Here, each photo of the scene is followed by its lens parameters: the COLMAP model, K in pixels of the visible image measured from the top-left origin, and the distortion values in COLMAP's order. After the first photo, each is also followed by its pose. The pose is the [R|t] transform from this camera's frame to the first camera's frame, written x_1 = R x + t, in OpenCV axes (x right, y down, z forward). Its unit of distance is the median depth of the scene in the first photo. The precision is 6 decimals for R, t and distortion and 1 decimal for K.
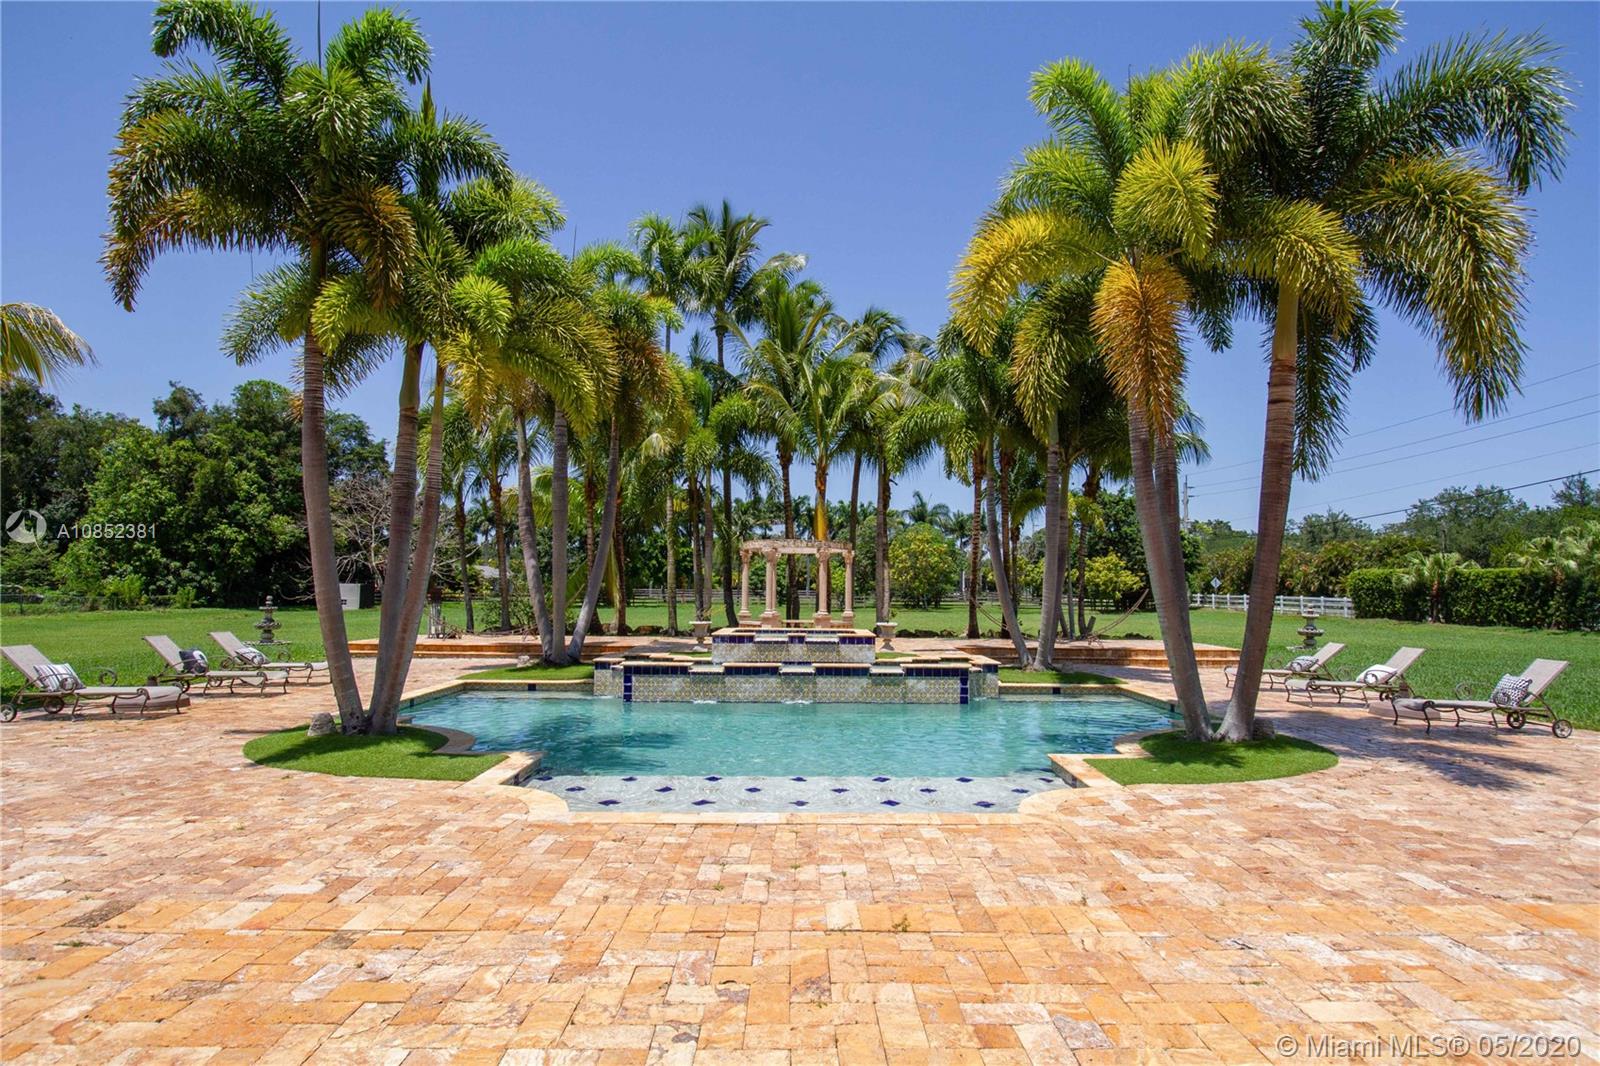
lens RADIAL K [[853.8, 0, 806.5], [0, 853.8, 551.5], [0, 0, 1]] dist [-0.003721, -0.000736]
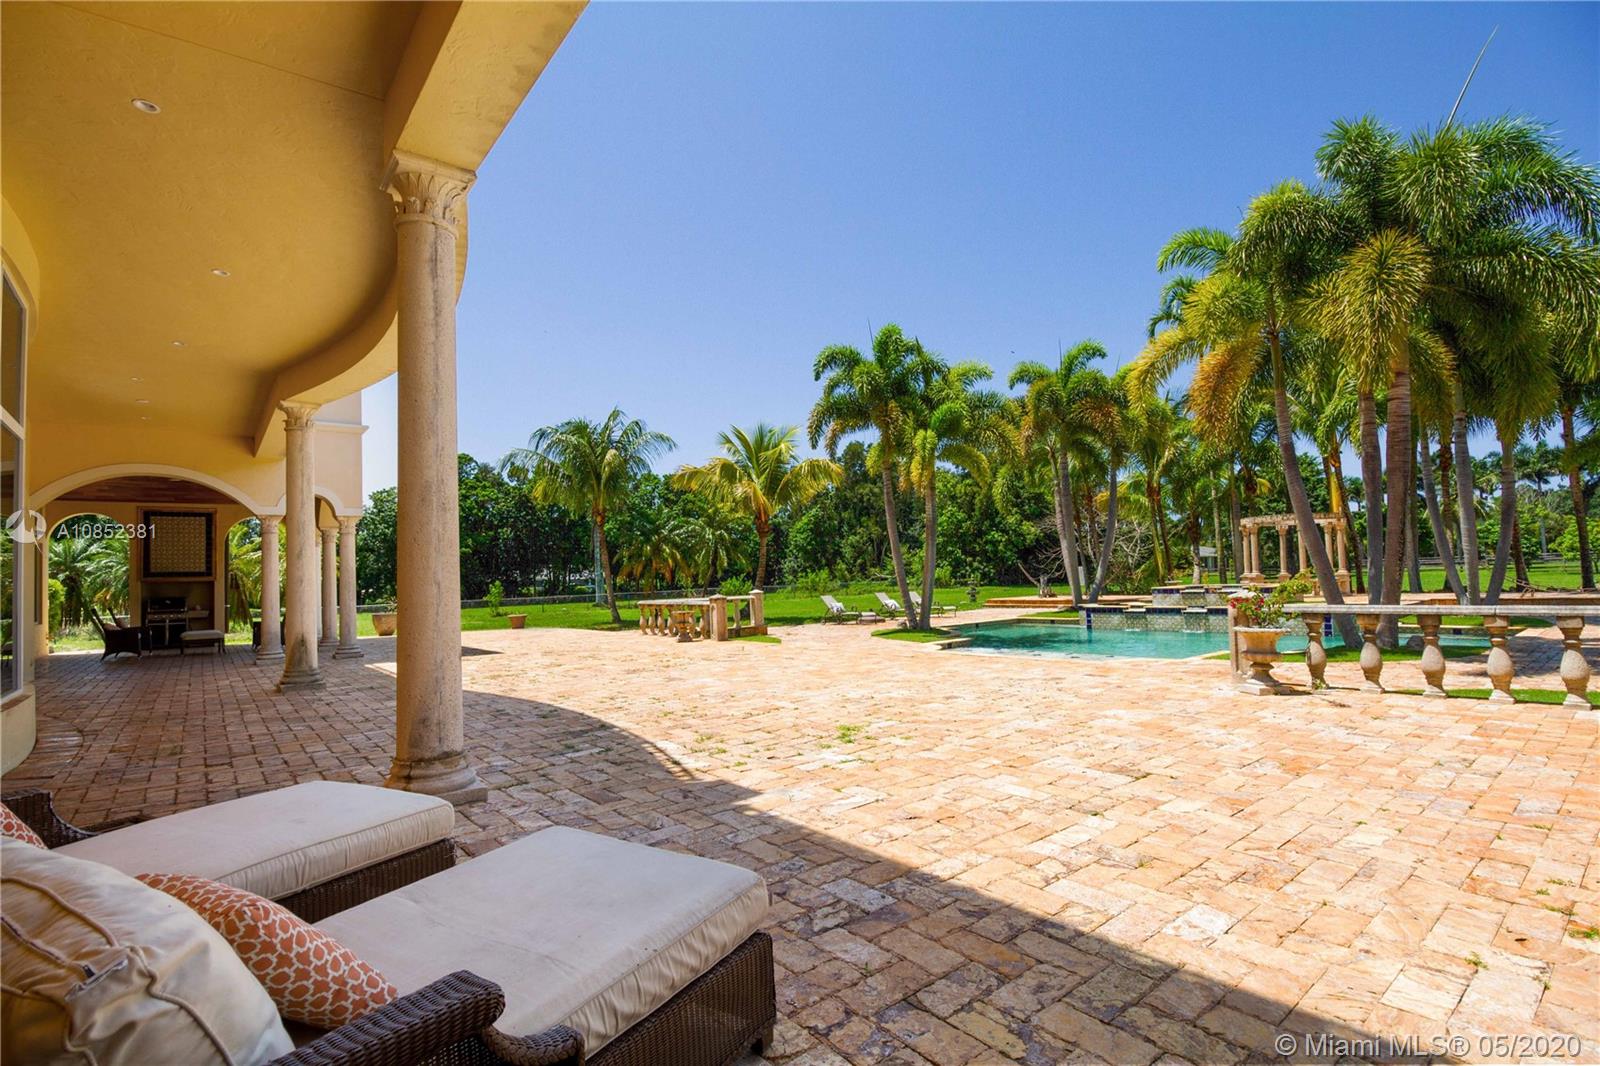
lens RADIAL K [[732.8, 0, 816.4], [0, 732.8, 537.0], [0, 0, 1]] dist [0.001768, -0.012192]
pose [[0.627598, -0.074874, -0.774929, 0.132112], [0.074321, 0.996581, -0.036100, 0.002307], [0.774982, -0.034937, 0.631017, -0.069249]]
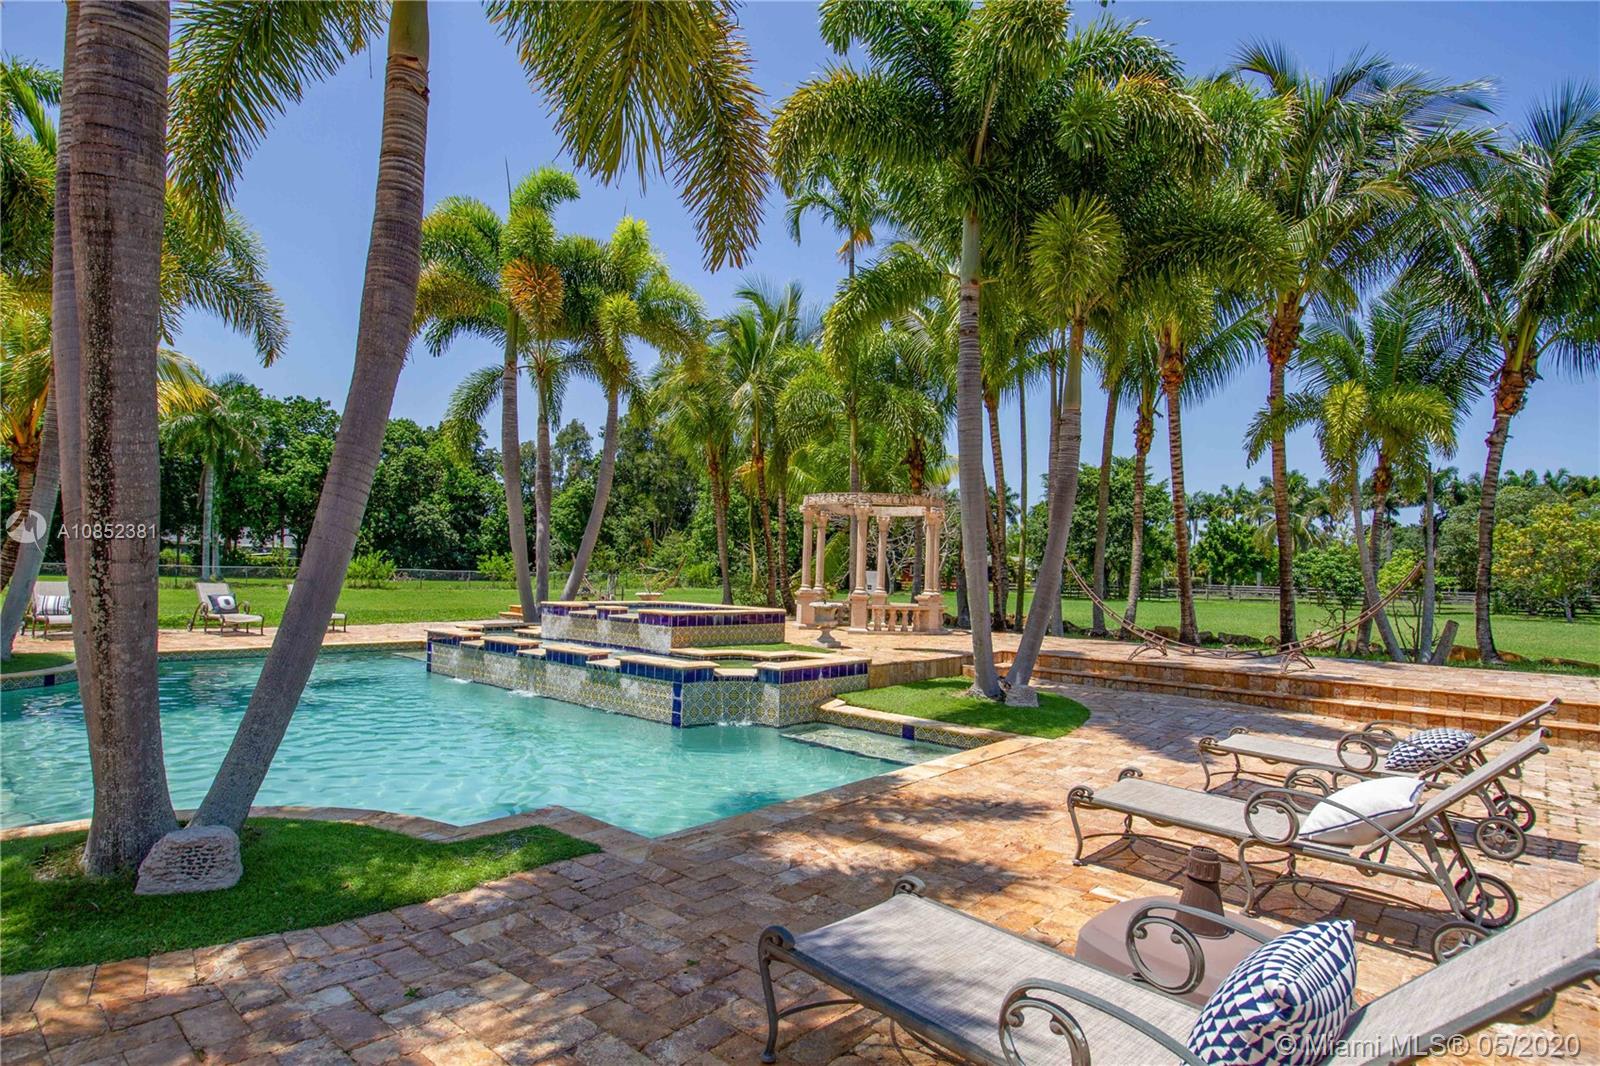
lens RADIAL K [[834.7, 0, 800.0], [0, 834.7, 533.0], [0, 0, 1]] dist [-0.005601, -0.000997]
pose [[0.739807, -0.019493, -0.672536, 0.153244], [0.006627, 0.999743, -0.021687, 0.012203], [0.672786, 0.011587, 0.739746, 0.142533]]
